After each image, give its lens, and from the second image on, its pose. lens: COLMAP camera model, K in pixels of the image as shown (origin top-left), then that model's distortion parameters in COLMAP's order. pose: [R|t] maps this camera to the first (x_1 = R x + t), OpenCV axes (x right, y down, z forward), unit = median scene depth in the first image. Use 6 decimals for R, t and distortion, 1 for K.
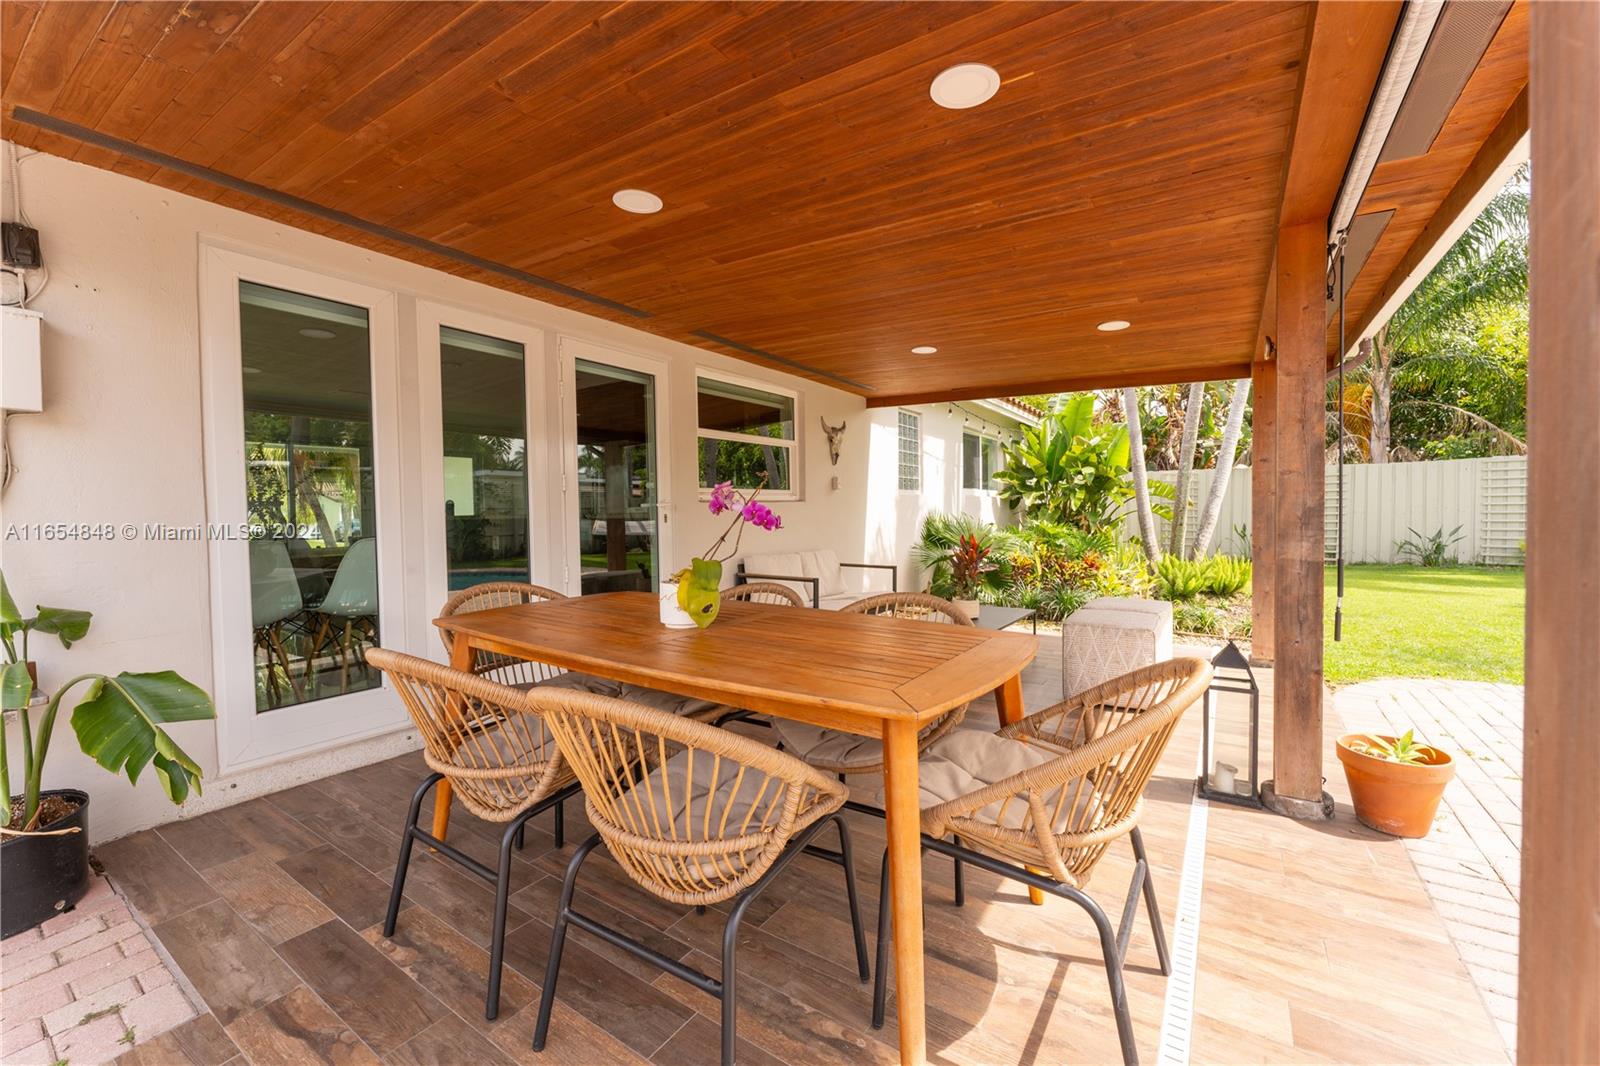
lens RADIAL K [[664.0, 0, 800.0], [0, 664.0, 533.0], [0, 0, 1]] dist [0.000048, 0.000049]
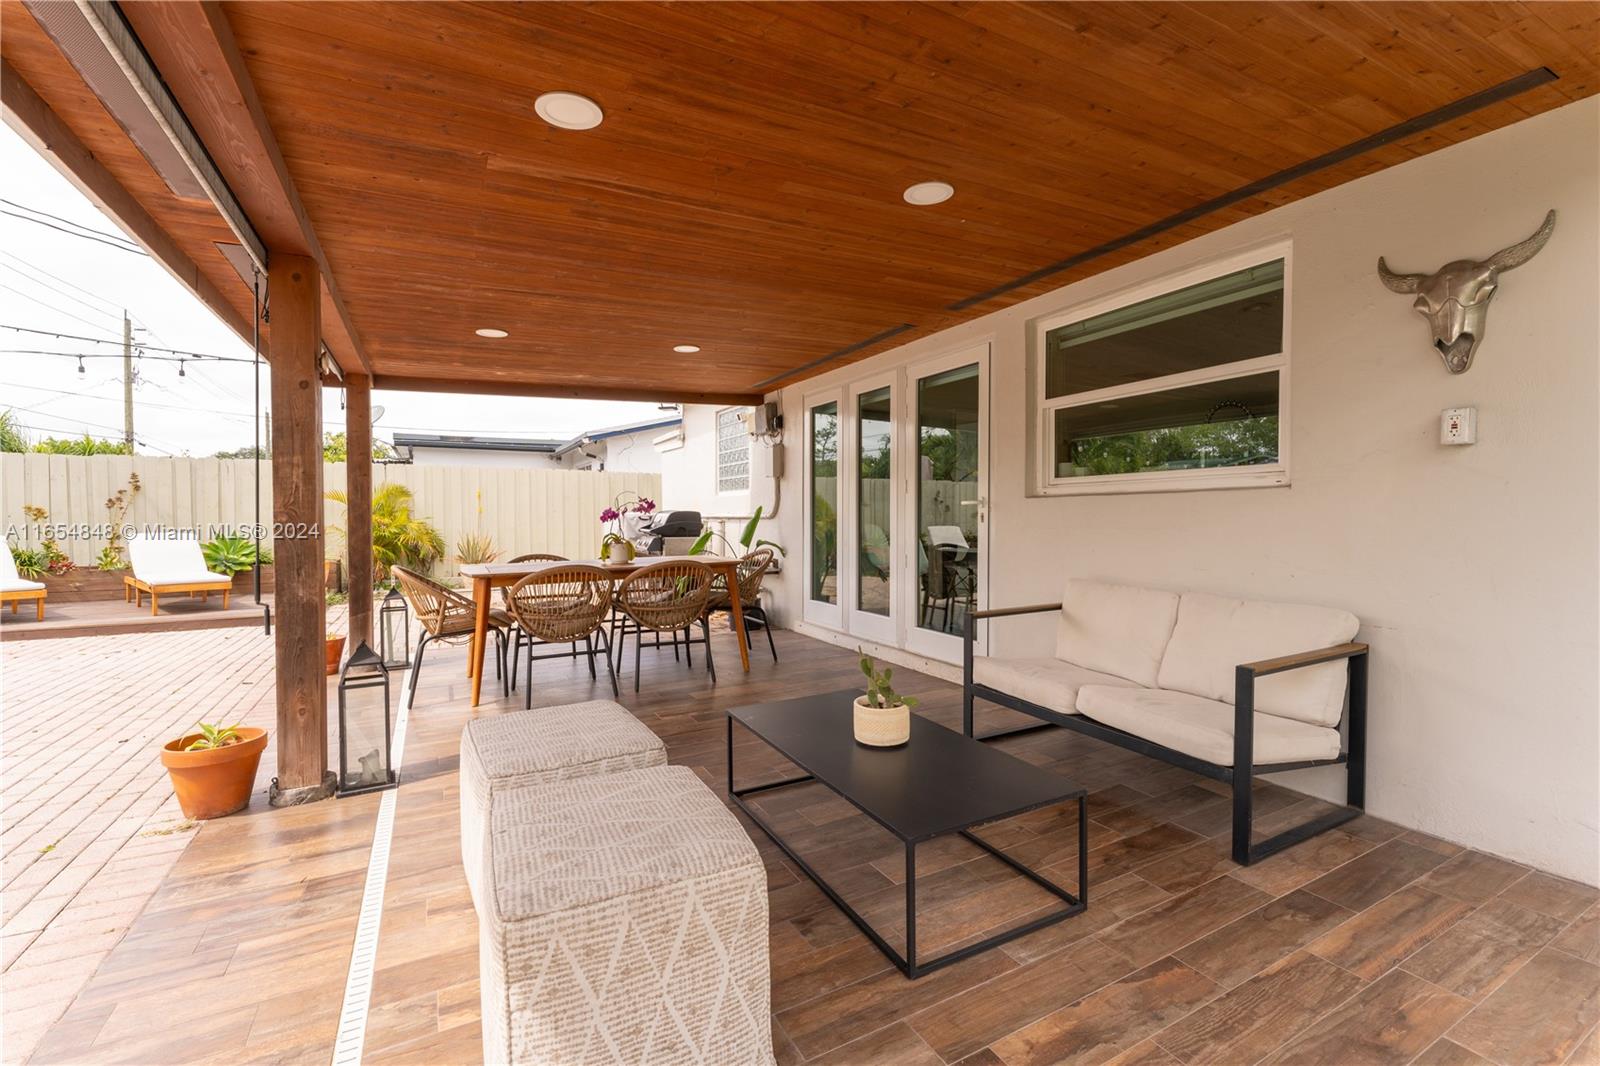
lens RADIAL K [[689.9, 0, 800.0], [0, 689.9, 533.0], [0, 0, 1]] dist [-0.002602, 0.000074]
pose [[-0.491061, 0.043657, -0.870030, 0.715638], [-0.014649, 0.998188, 0.058356, -0.050368], [0.871002, 0.041401, -0.489532, 1.209183]]
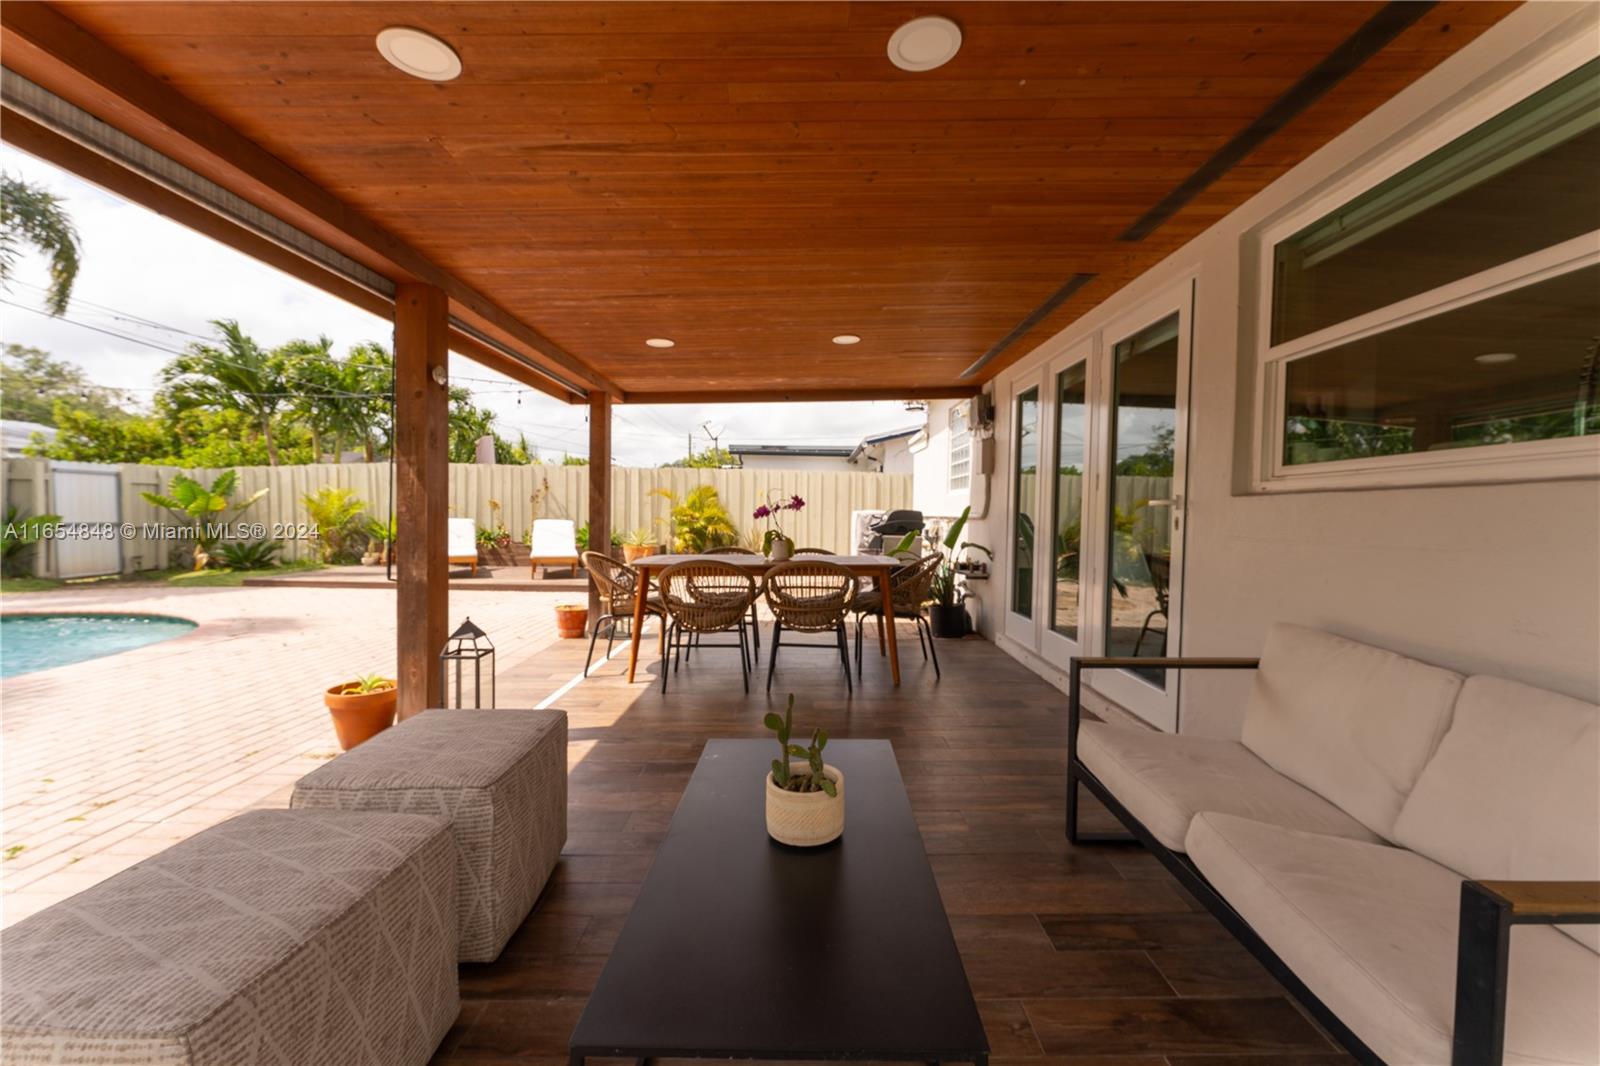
lens RADIAL K [[628.7, 0, 800.0], [0, 628.7, 533.0], [0, 0, 1]] dist [-0.000523, 0.000018]
pose [[-0.842513, 0.024548, -0.538116, 0.431599], [-0.015589, 0.997432, 0.069908, -0.048467], [0.538450, 0.067287, -0.839967, 1.283690]]
